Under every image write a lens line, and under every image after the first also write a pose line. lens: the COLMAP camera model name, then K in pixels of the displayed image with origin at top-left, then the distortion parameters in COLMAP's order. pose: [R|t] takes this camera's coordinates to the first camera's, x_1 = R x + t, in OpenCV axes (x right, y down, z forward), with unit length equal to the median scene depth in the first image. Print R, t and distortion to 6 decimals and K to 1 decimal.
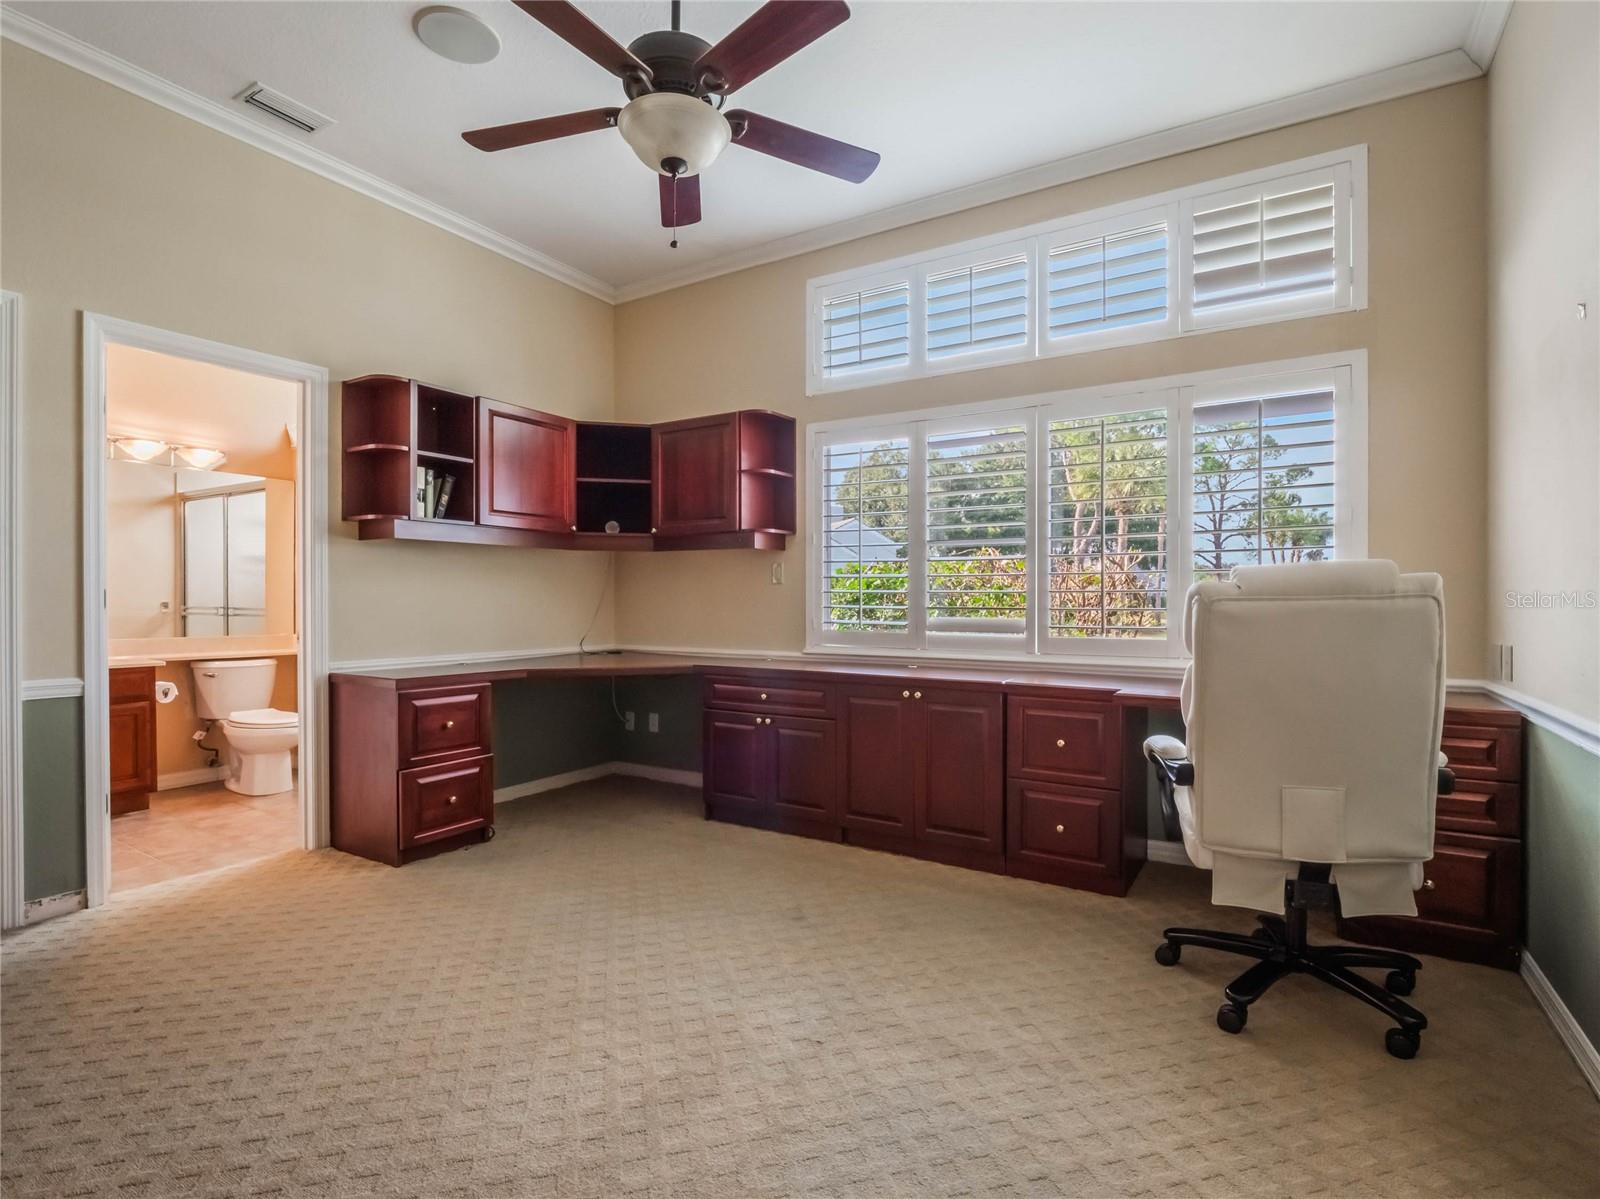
lens RADIAL K [[793.6, 0, 801.3], [0, 793.6, 601.0], [0, 0, 1]] dist [-0.013899, -0.000687]
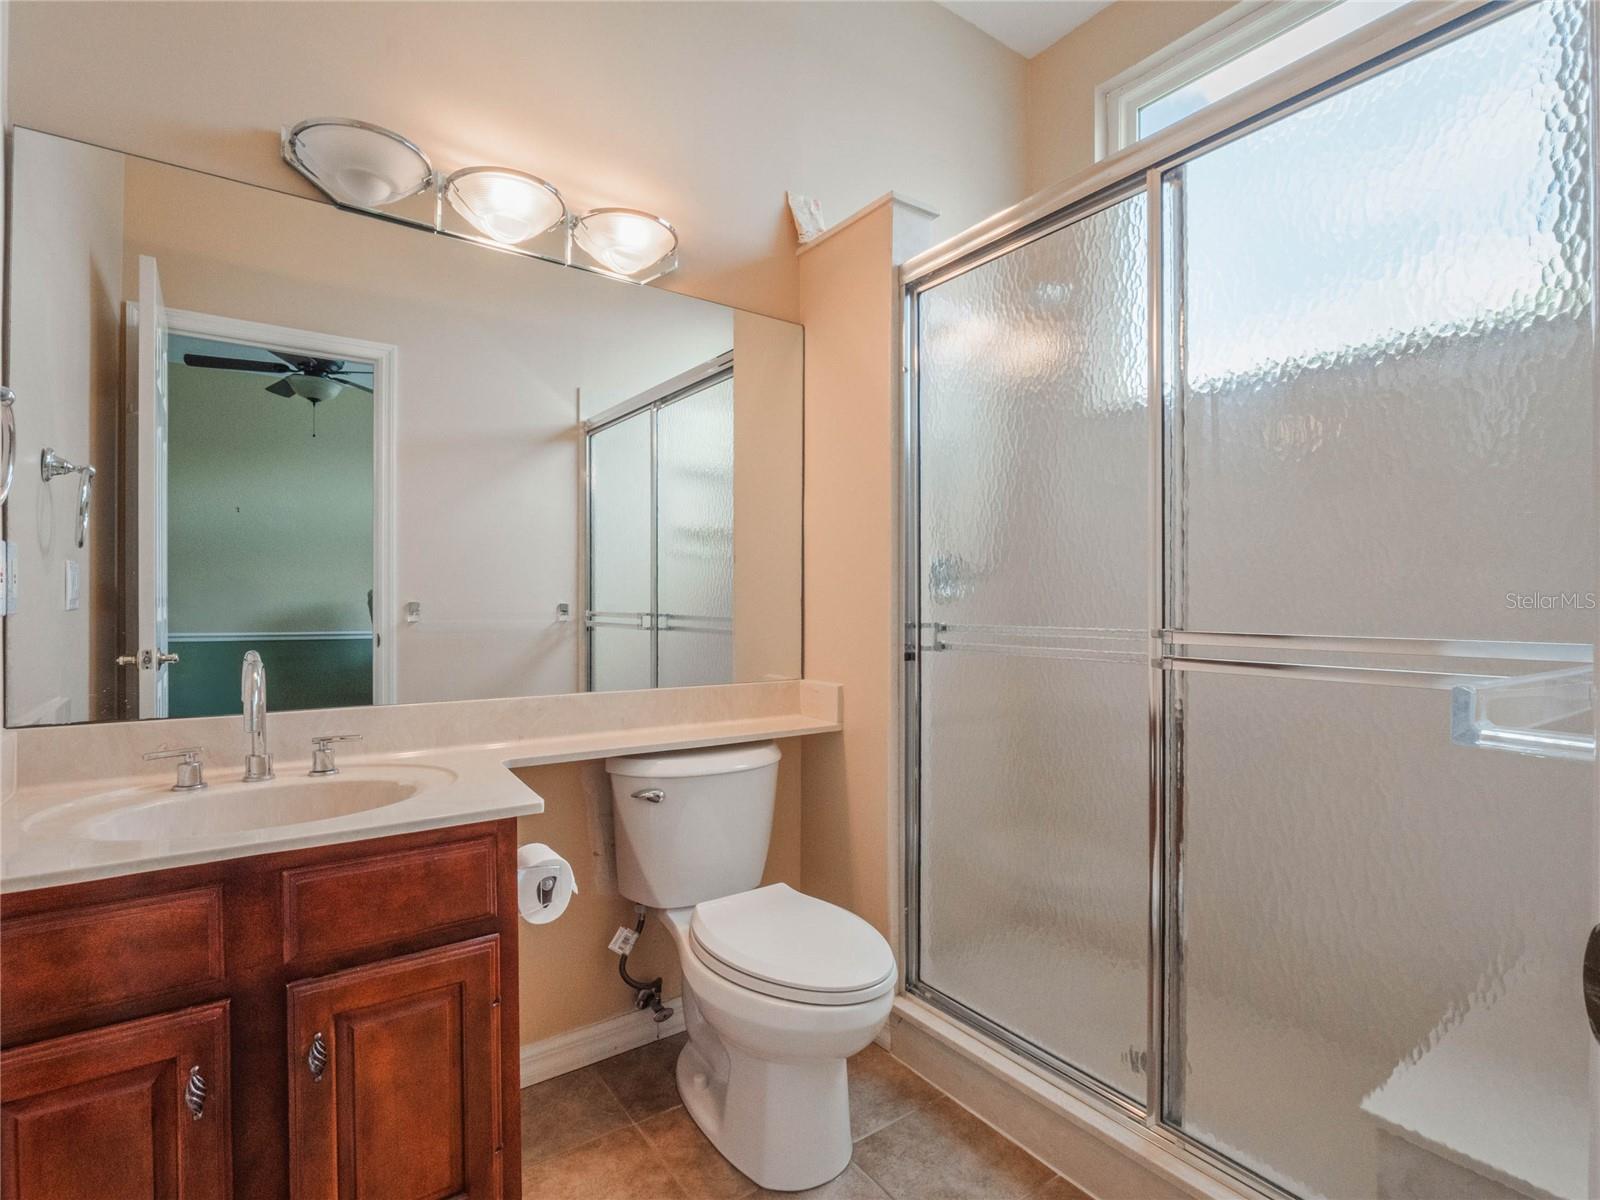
lens RADIAL K [[793.6, 0, 800.2], [0, 793.6, 601.0], [0, 0, 1]] dist [-0.013899, -0.000687]
pose [[0.919518, -0.000082, -0.393047, -0.524629], [0.000008, 1.000000, -0.000190, -0.000977], [0.393047, 0.000171, 0.919518, 0.666117]]
